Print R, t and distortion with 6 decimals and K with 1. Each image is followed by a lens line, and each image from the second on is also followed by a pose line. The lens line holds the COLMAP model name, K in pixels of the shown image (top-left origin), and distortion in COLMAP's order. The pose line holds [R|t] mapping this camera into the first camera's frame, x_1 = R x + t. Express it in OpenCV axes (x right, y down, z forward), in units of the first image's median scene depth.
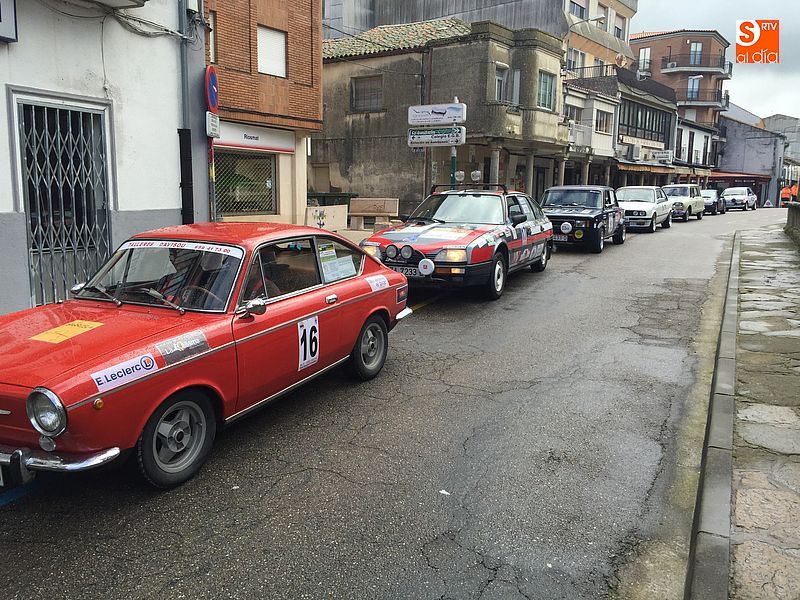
lens RADIAL K [[689.6, 0, 401.9], [0, 689.6, 299.3], [0, 0, 1]] dist [0.071161, -0.084980]
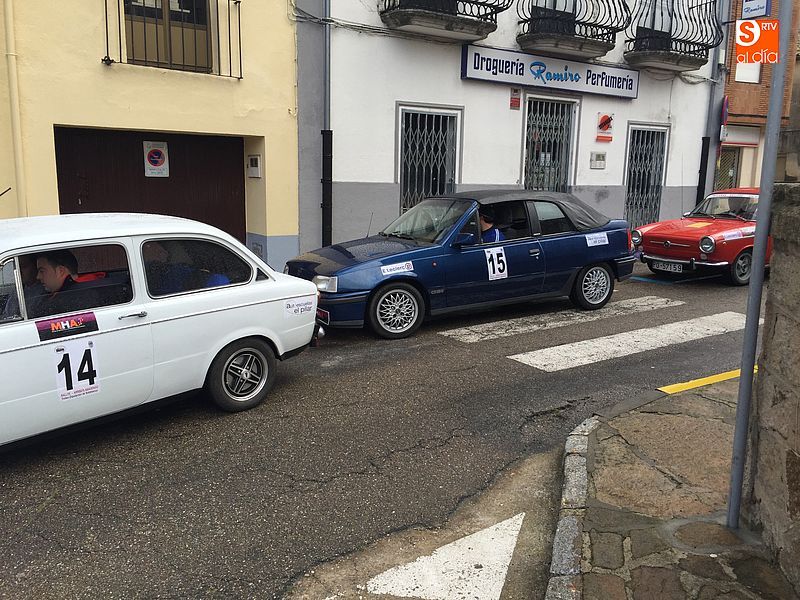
lens RADIAL K [[689.6, 0, 402.1], [0, 689.6, 293.8], [0, 0, 1]] dist [0.071161, -0.084980]
pose [[0.835426, 0.093537, -0.541585, 0.002974], [-0.092026, 0.995306, 0.029944, 0.038559], [0.541844, 0.024824, 0.840112, -0.210631]]
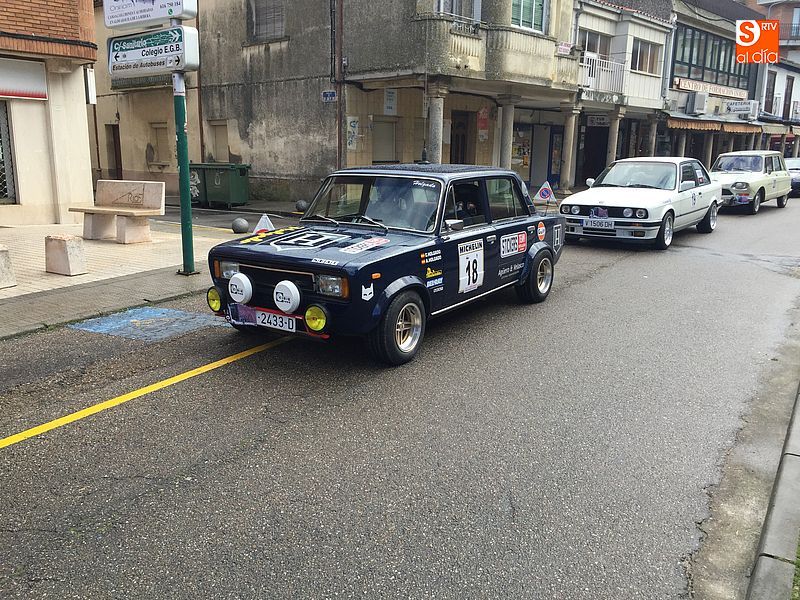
lens RADIAL K [[689.6, 0, 397.8], [0, 689.6, 303.0], [0, 0, 1]] dist [0.071161, -0.084980]
pose [[0.992181, 0.026017, -0.122066, 0.153015], [-0.018876, 0.998062, 0.059296, -0.055661], [0.123372, -0.056529, 0.990749, 0.308159]]
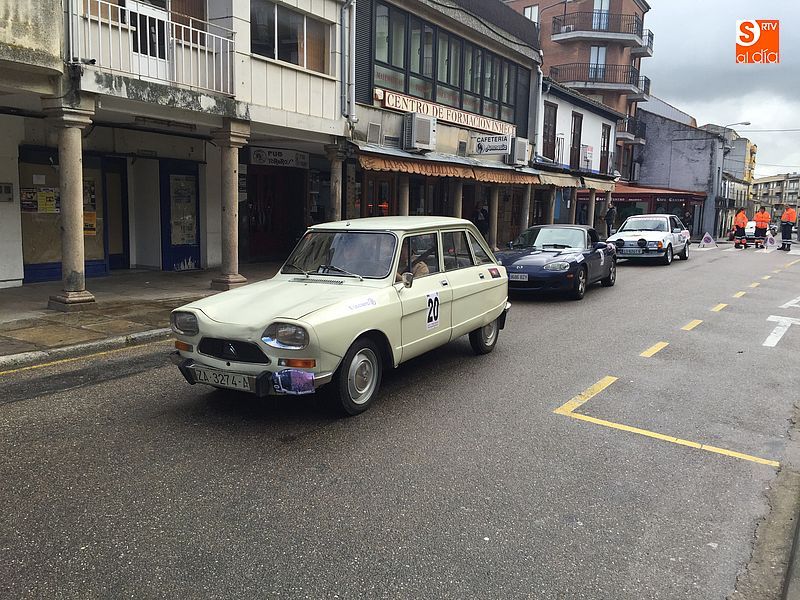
lens RADIAL K [[689.6, 0, 396.1], [0, 689.6, 296.6], [0, 0, 1]] dist [0.071161, -0.084980]
pose [[0.997175, 0.005996, 0.074876, 0.350653], [-0.004491, 0.999785, -0.020254, -0.121408], [-0.074982, 0.019861, 0.996987, 0.695291]]
